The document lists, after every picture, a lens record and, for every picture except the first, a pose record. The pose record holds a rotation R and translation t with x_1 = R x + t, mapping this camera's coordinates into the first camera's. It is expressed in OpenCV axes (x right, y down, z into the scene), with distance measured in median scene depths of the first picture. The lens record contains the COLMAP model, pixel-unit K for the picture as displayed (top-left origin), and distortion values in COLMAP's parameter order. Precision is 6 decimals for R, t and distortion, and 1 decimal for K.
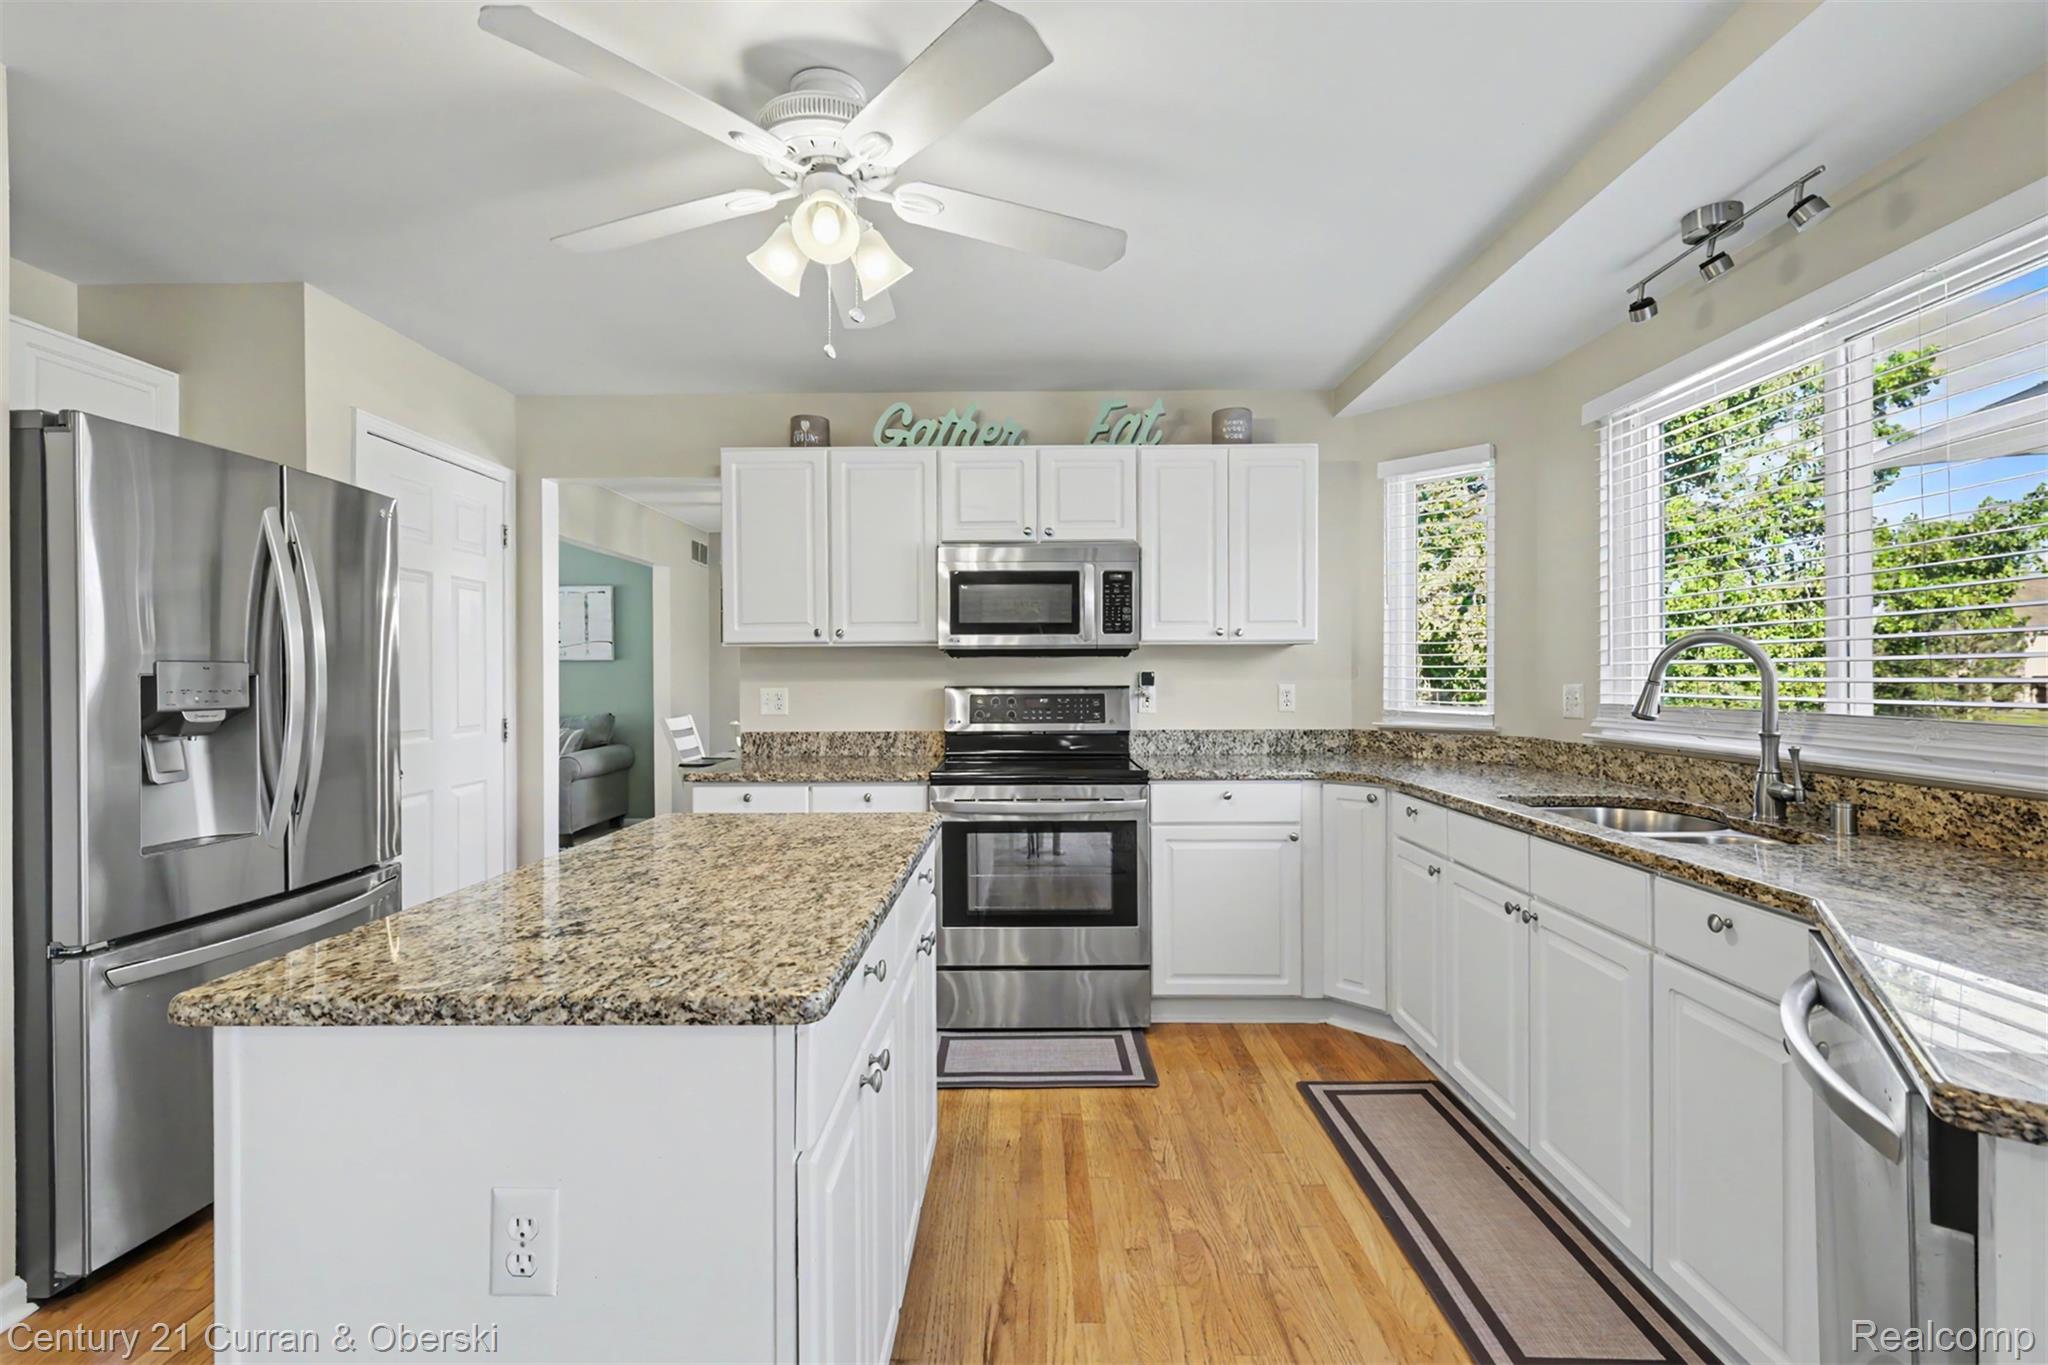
lens RADIAL K [[898.7, 0, 1028.6], [0, 898.7, 677.2], [0, 0, 1]] dist [-0.000710, 0.002063]
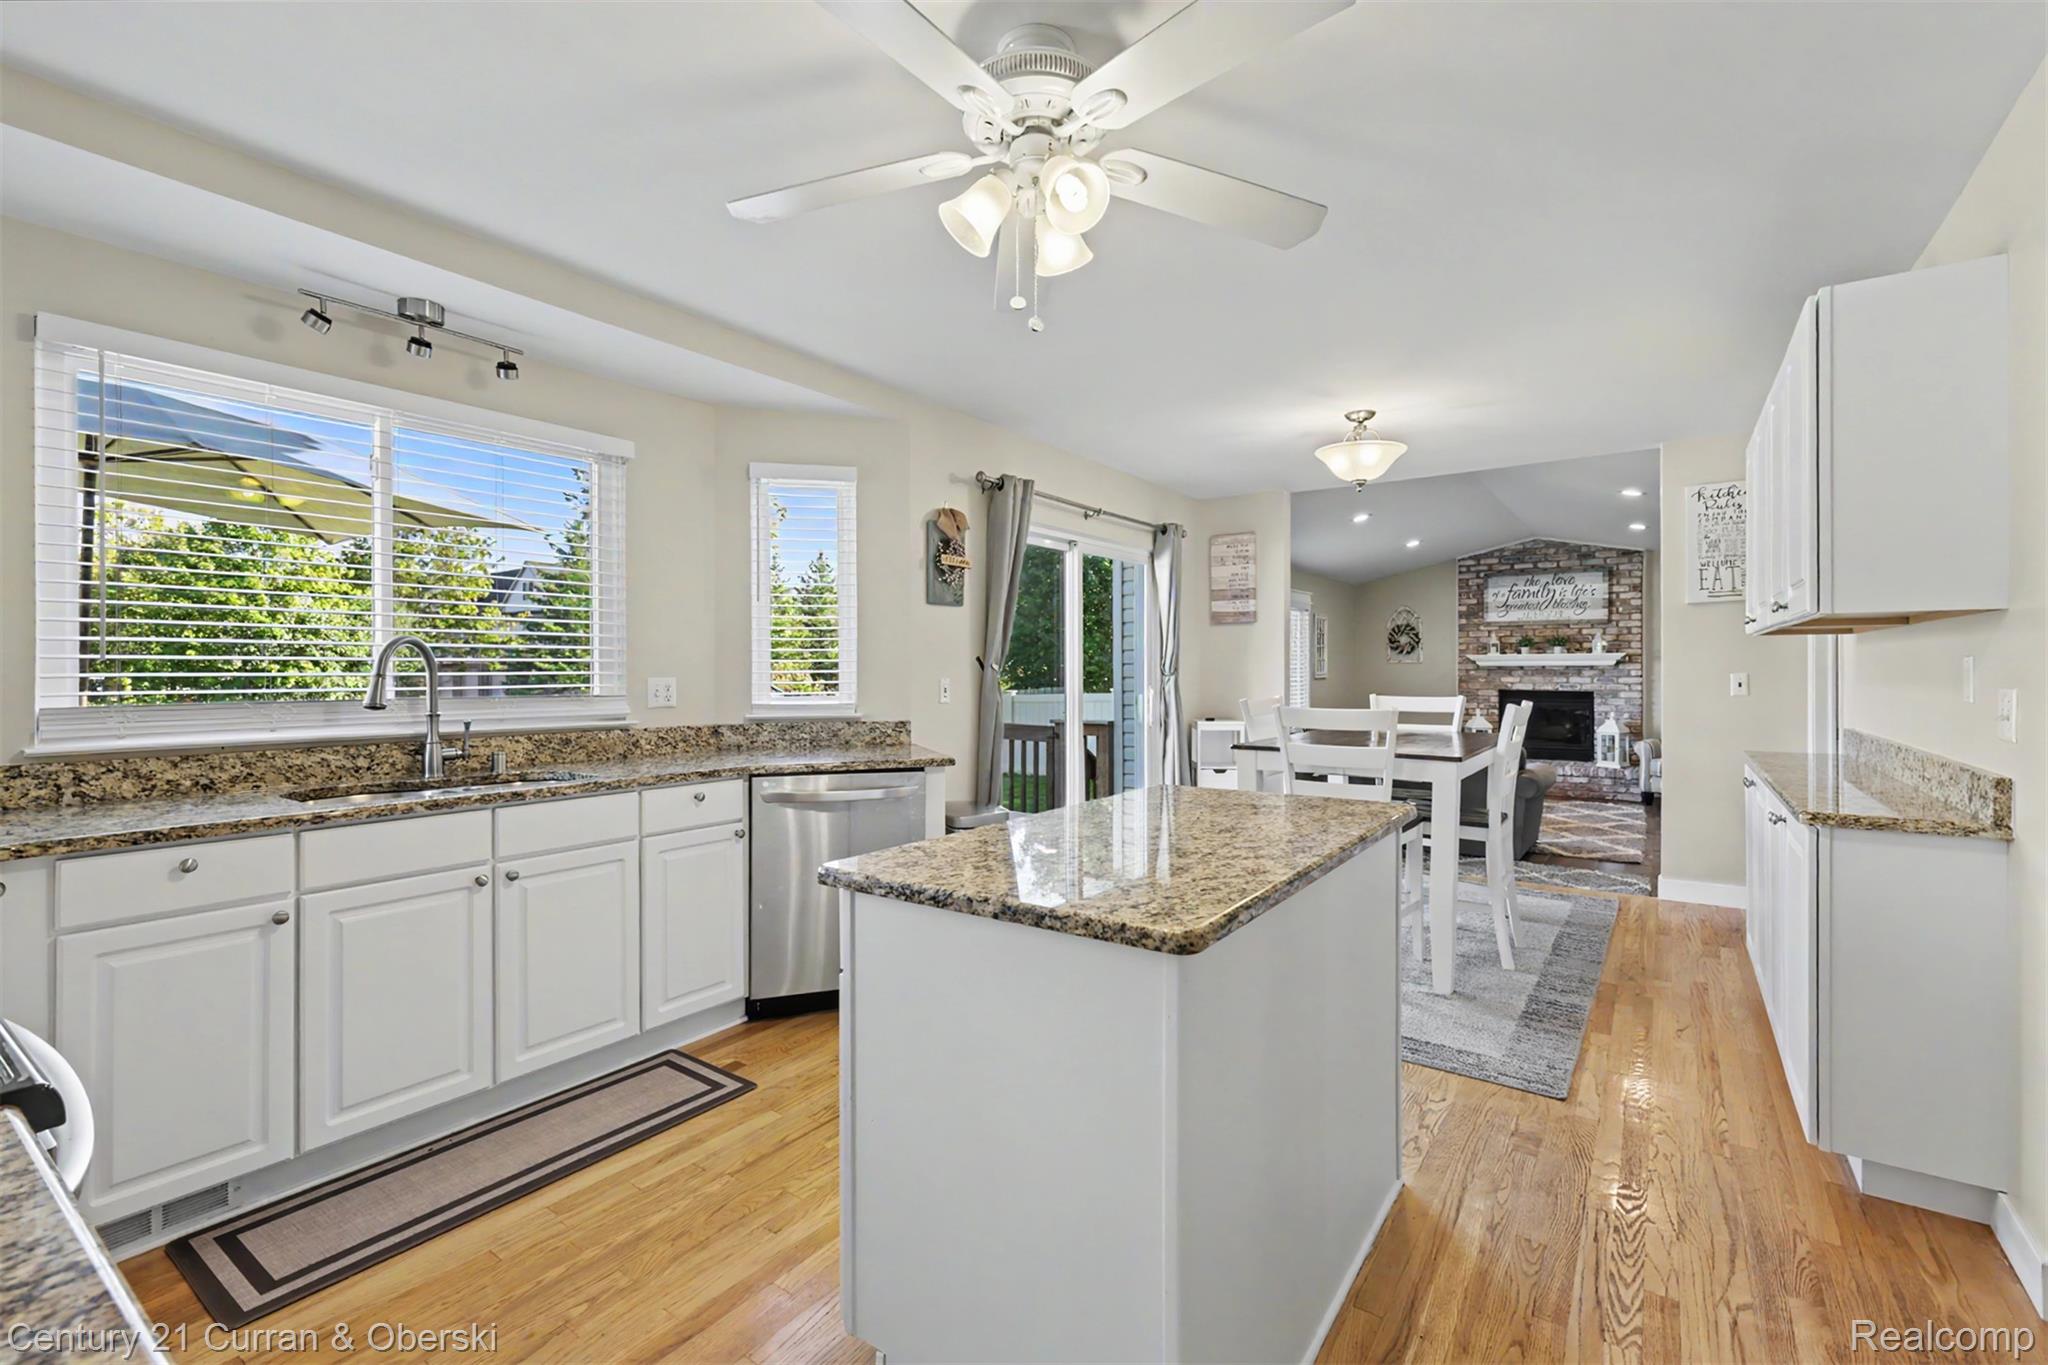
lens RADIAL K [[898.7, 0, 1020.3], [0, 898.7, 671.1], [0, 0, 1]] dist [-0.000710, 0.002063]
pose [[-0.814129, 0.004294, 0.580668, -0.402567], [0.005993, 0.999982, 0.001008, 0.001460], [-0.580653, 0.004301, -0.814140, 0.945050]]
